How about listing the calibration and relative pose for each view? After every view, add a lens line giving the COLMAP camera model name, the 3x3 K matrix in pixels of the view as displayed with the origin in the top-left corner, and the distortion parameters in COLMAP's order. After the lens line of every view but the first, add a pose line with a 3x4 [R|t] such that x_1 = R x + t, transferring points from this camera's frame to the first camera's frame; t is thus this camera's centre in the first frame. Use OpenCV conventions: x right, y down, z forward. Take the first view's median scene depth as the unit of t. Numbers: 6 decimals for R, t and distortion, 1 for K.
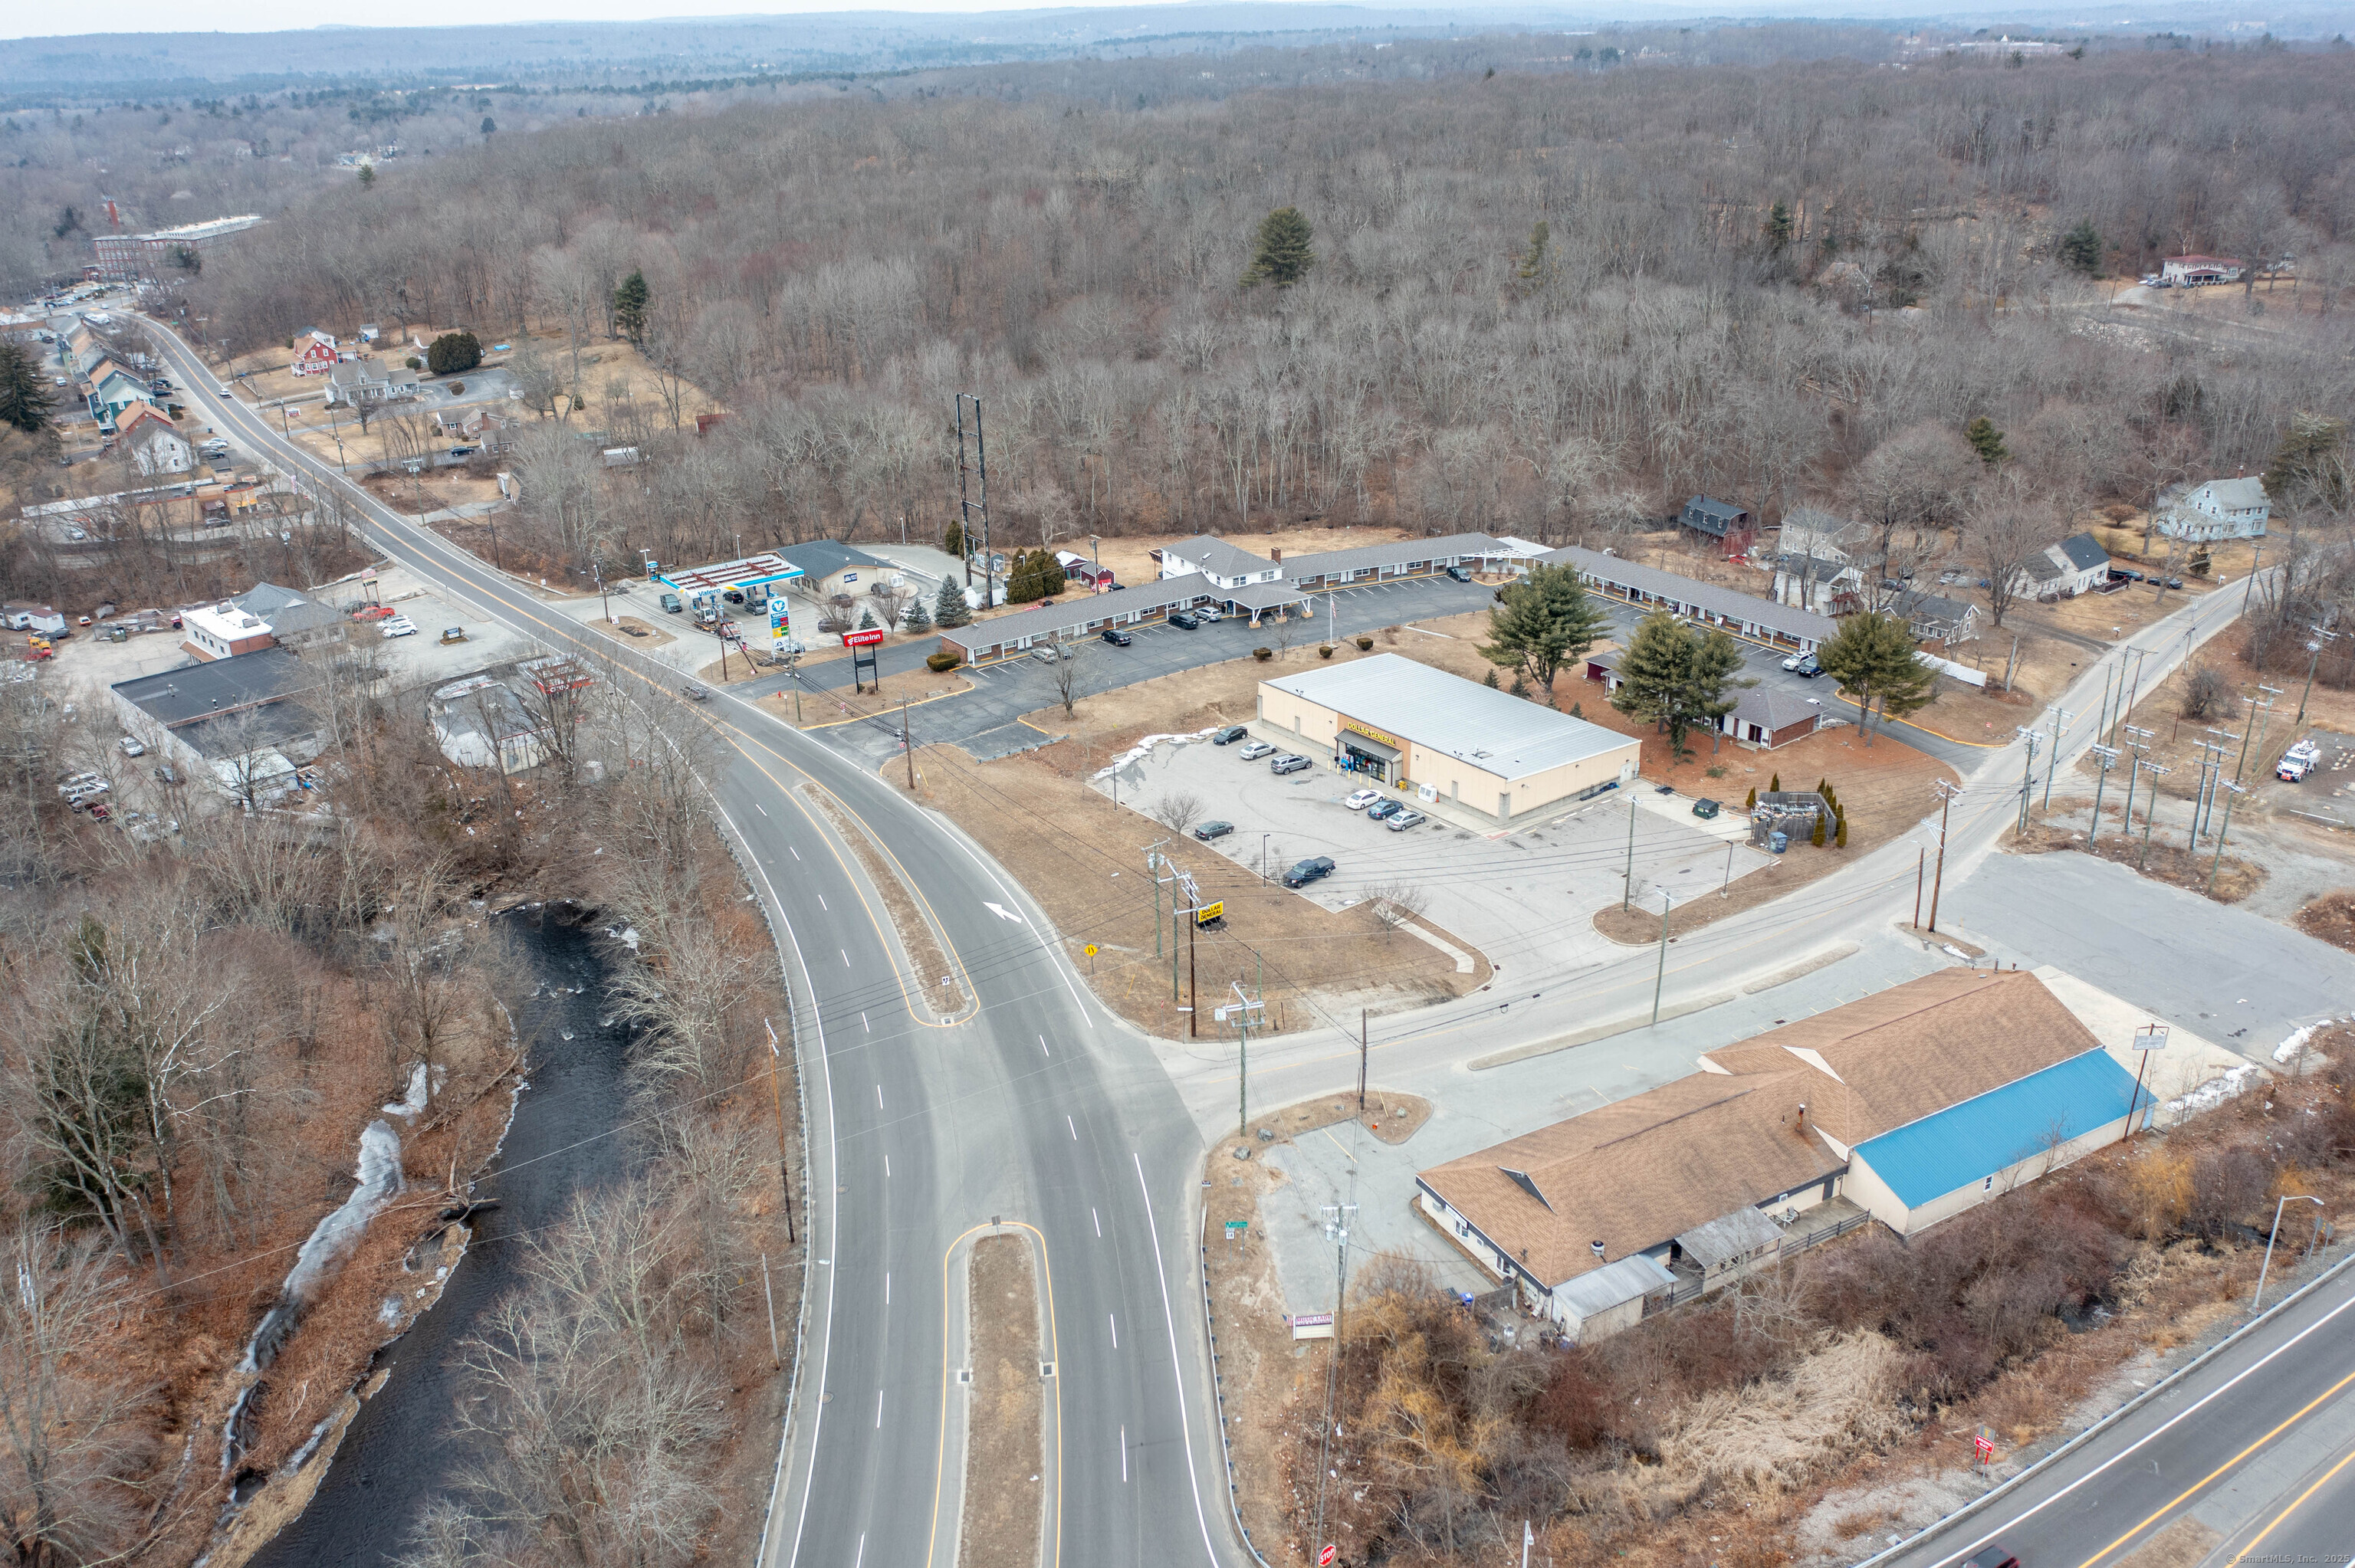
lens RADIAL K [[1848.5, 0, 1177.5], [0, 1848.5, 784.0], [0, 0, 1]] dist [-0.027988, 0.007876]
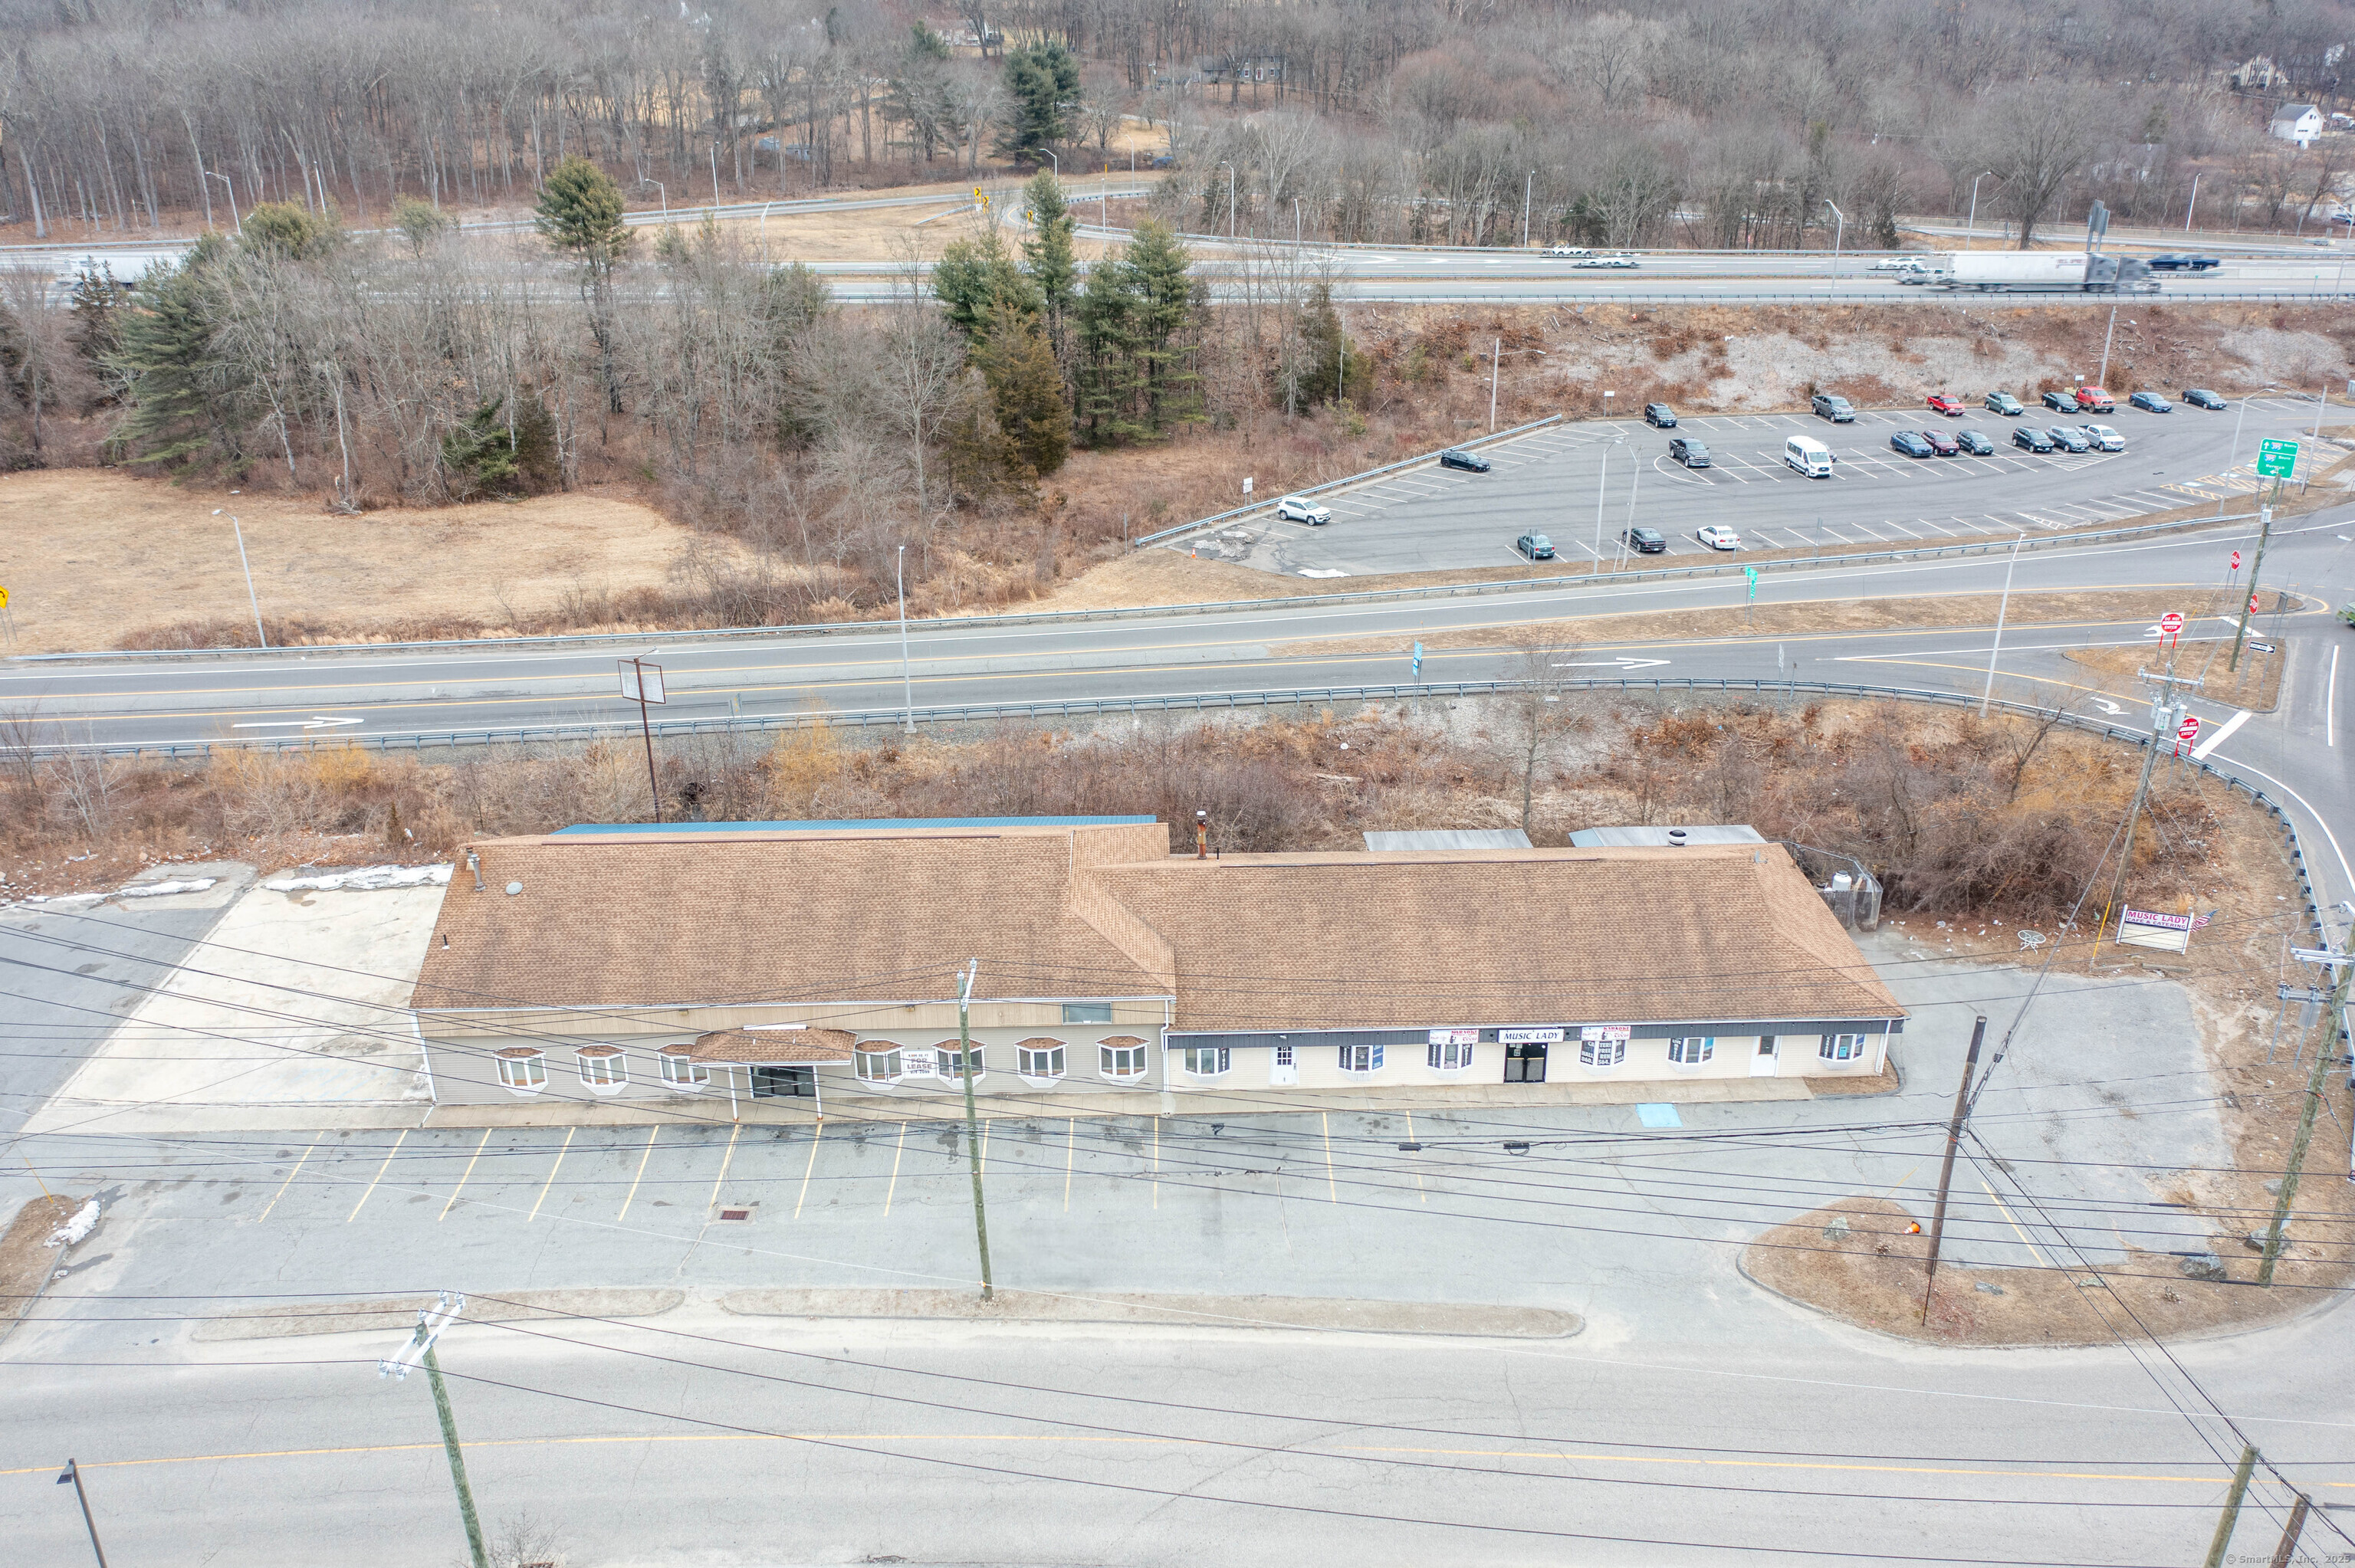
lens RADIAL K [[1848.5, 0, 1177.5], [0, 1848.5, 784.0], [0, 0, 1]] dist [-0.027988, 0.007876]
pose [[-0.887036, -0.162194, 0.432274, 0.079188], [0.202128, 0.705353, 0.679427, -0.184999], [-0.415105, 0.690050, -0.592890, 1.091289]]
